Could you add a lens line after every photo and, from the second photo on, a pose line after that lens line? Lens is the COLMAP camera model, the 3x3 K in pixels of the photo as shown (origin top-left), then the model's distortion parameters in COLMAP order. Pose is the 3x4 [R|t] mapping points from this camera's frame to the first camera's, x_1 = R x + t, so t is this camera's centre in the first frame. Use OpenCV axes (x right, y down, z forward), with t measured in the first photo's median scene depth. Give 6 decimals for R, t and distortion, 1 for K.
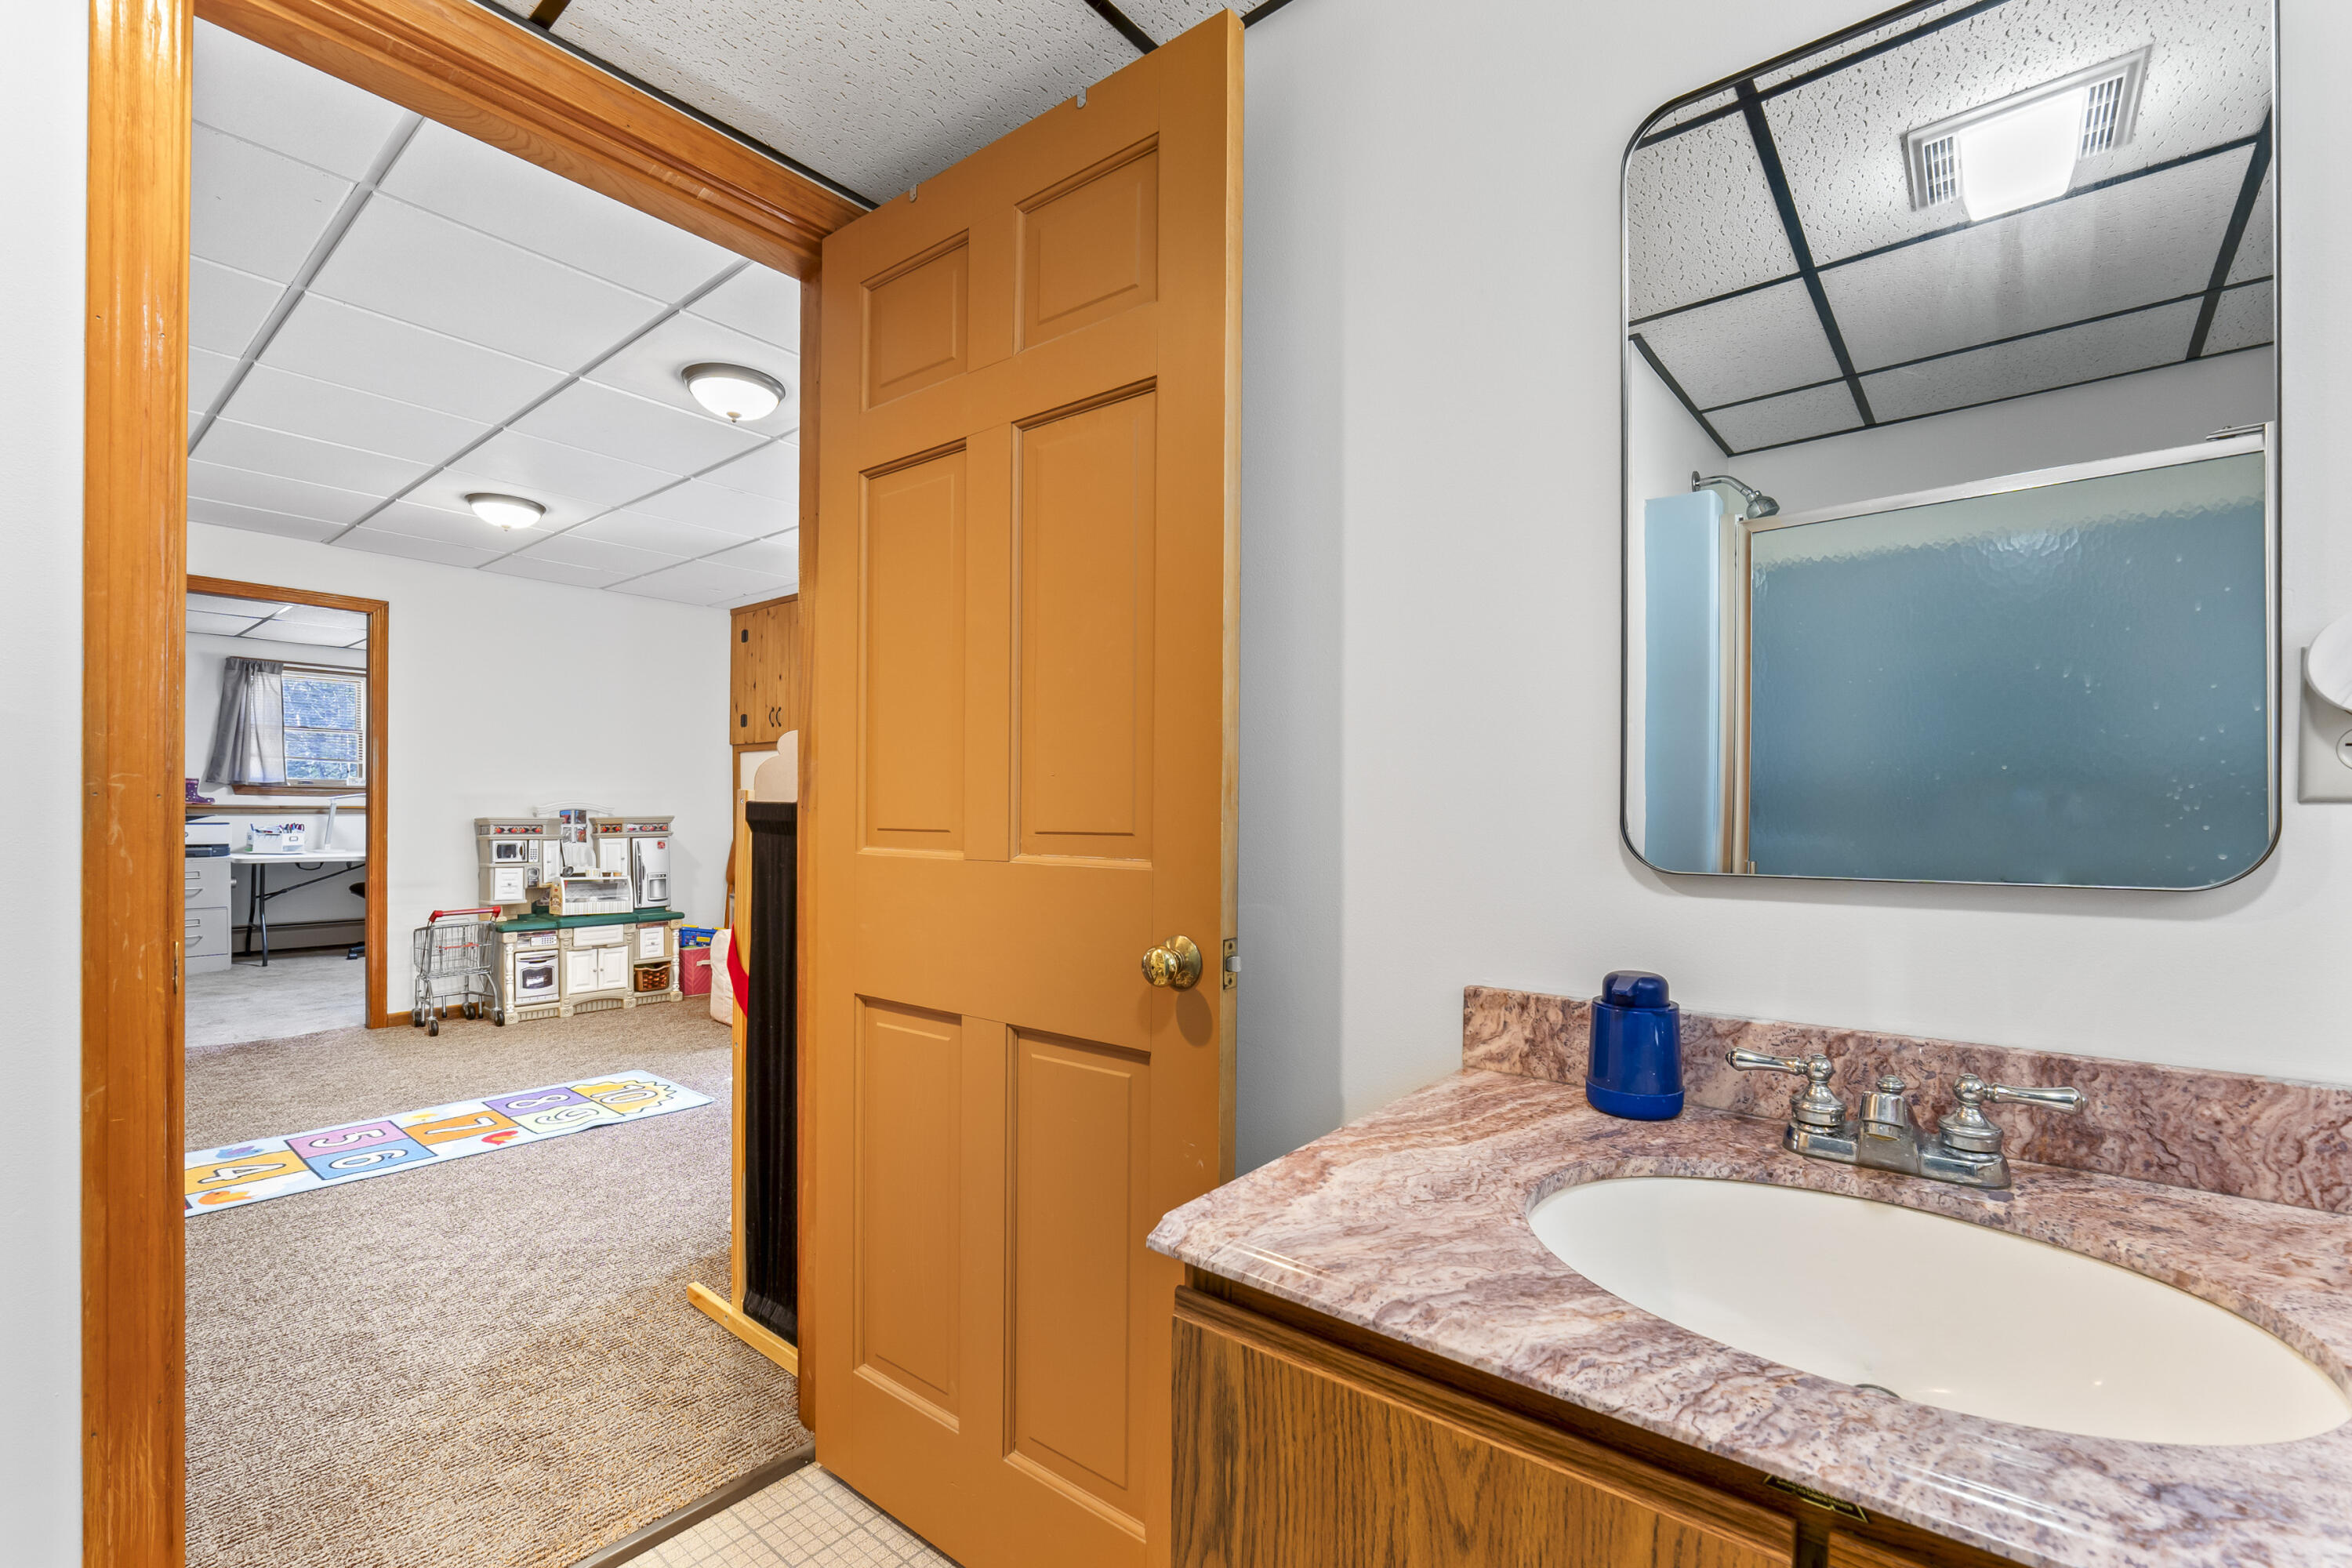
lens RADIAL K [[997.3, 0, 1156.0], [0, 997.3, 807.1], [0, 0, 1]] dist [-0.008197, 0.000346]
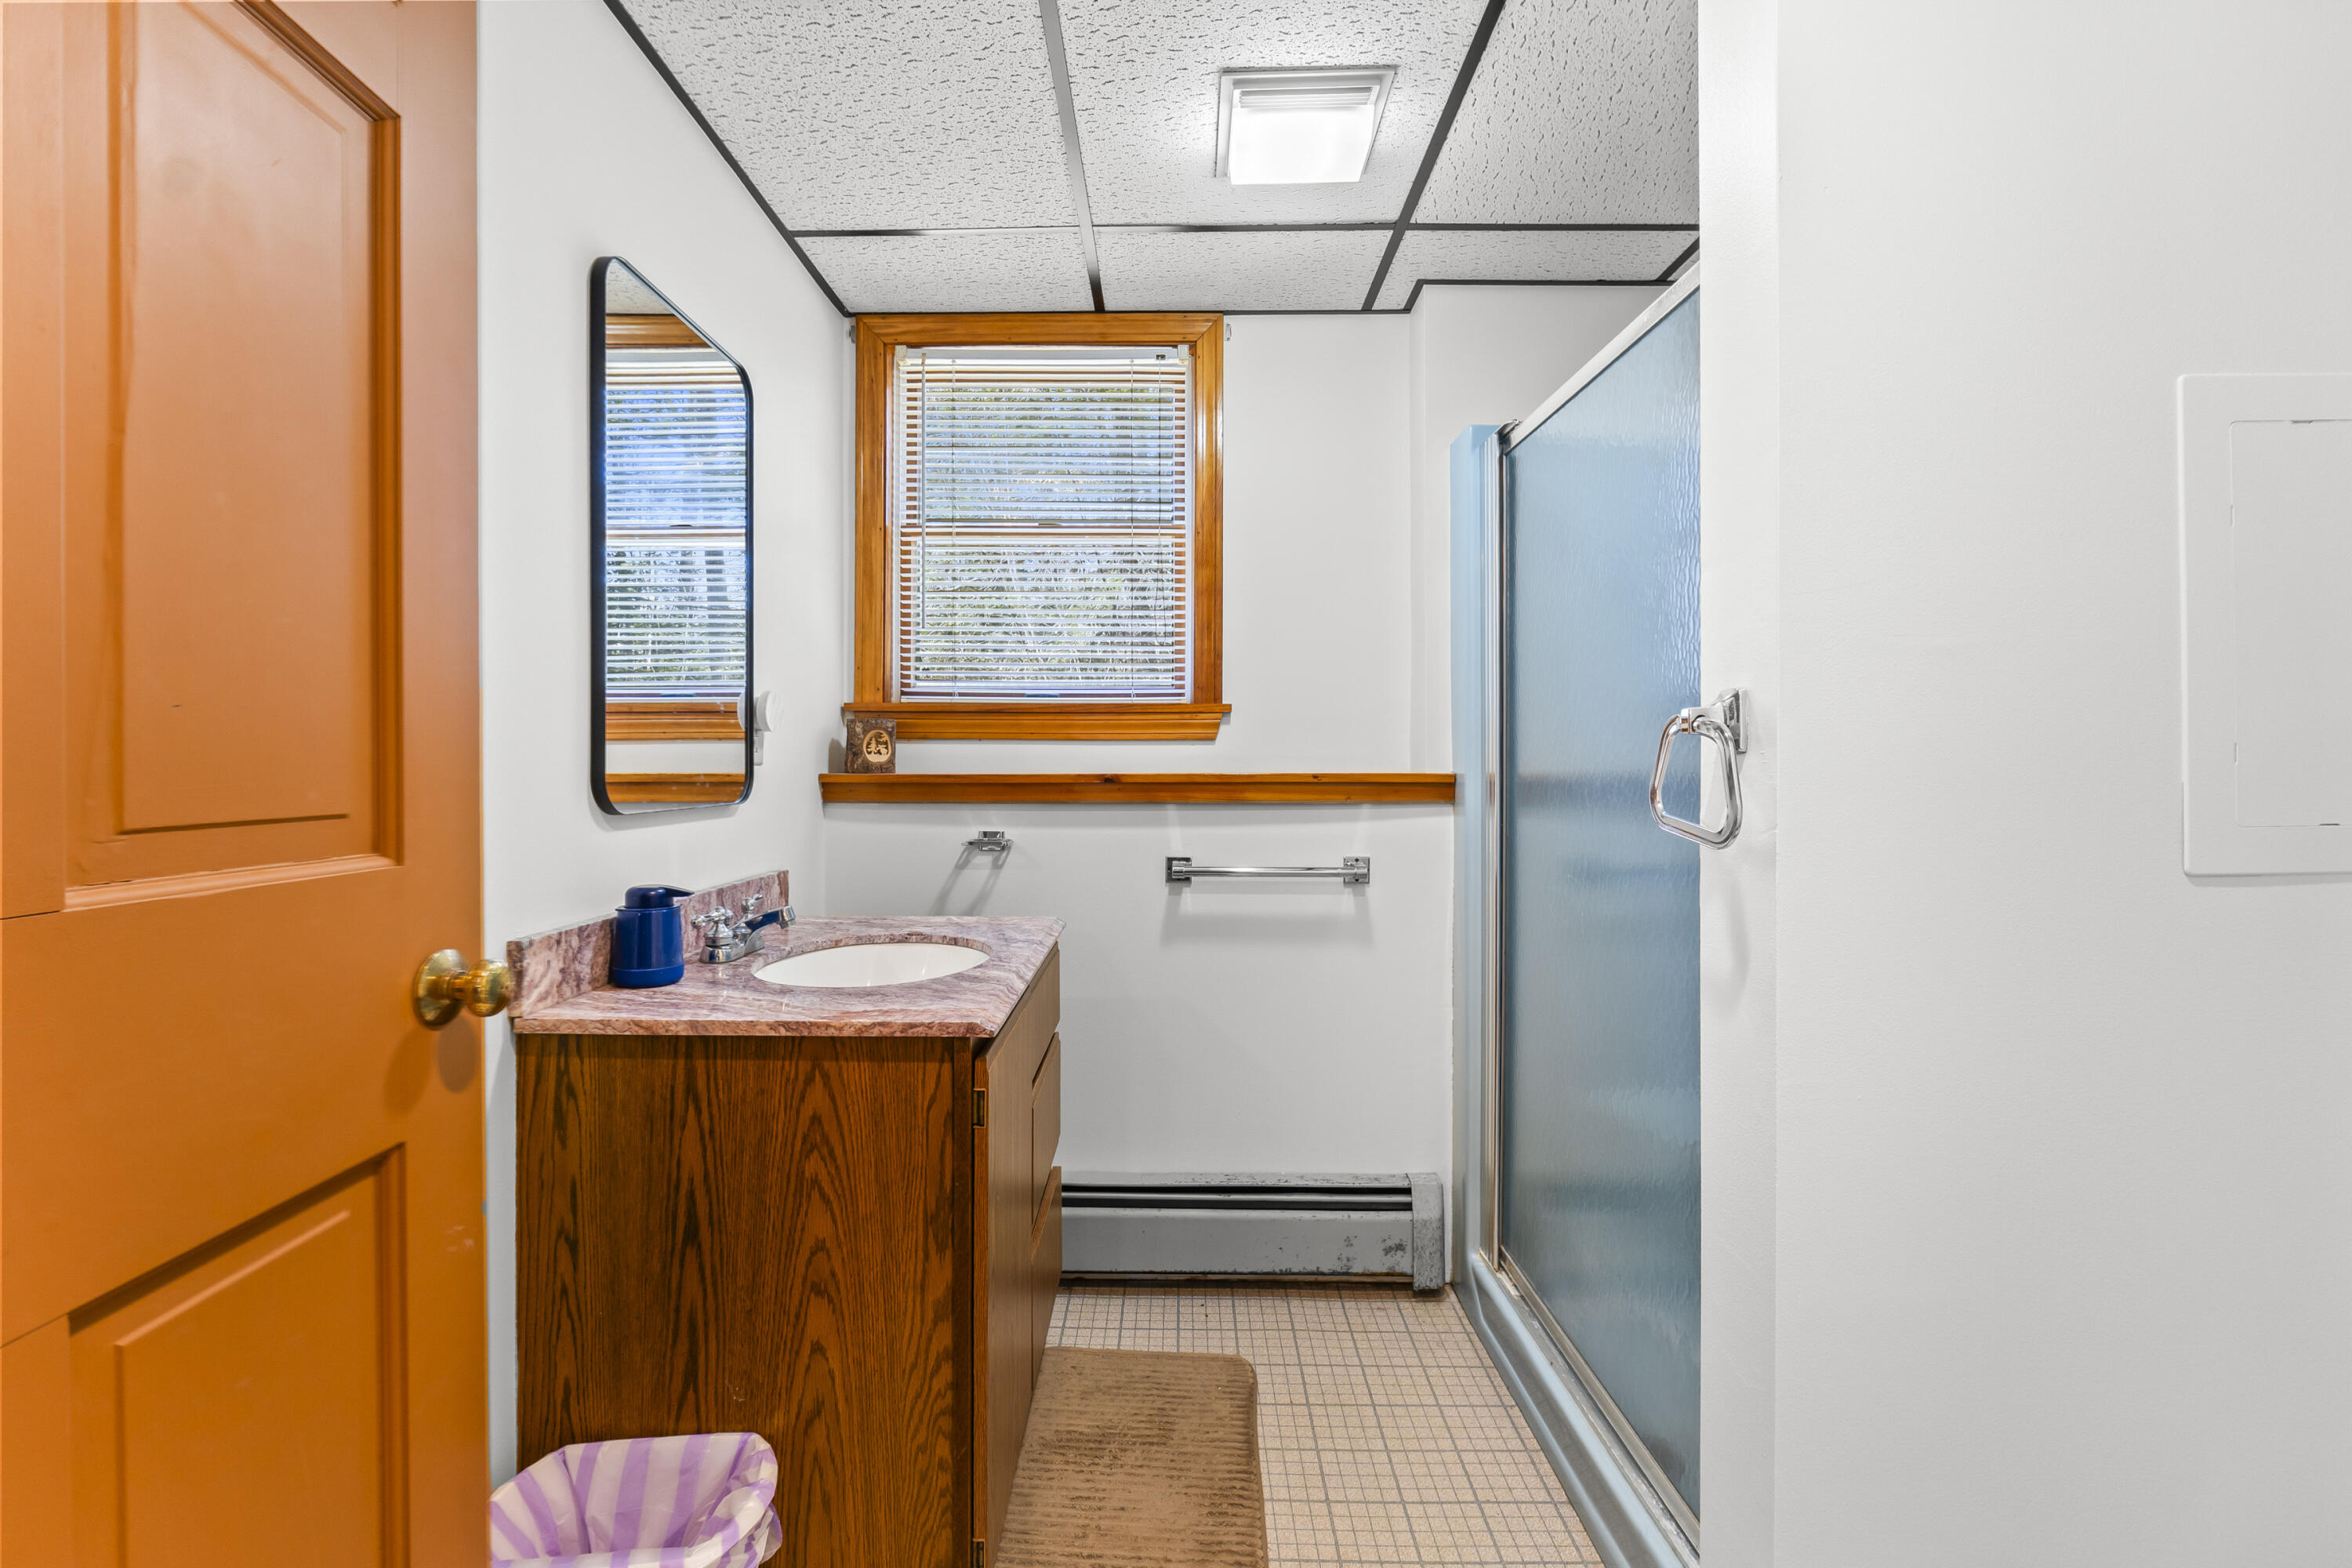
lens RADIAL K [[997.3, 0, 1170.3], [0, 997.3, 768.2], [0, 0, 1]] dist [-0.008197, 0.000346]
pose [[-0.628551, -0.005800, 0.777747, -0.953270], [-0.001249, 0.999978, 0.006448, -0.007171], [-0.777767, 0.003082, -0.628545, 1.167897]]
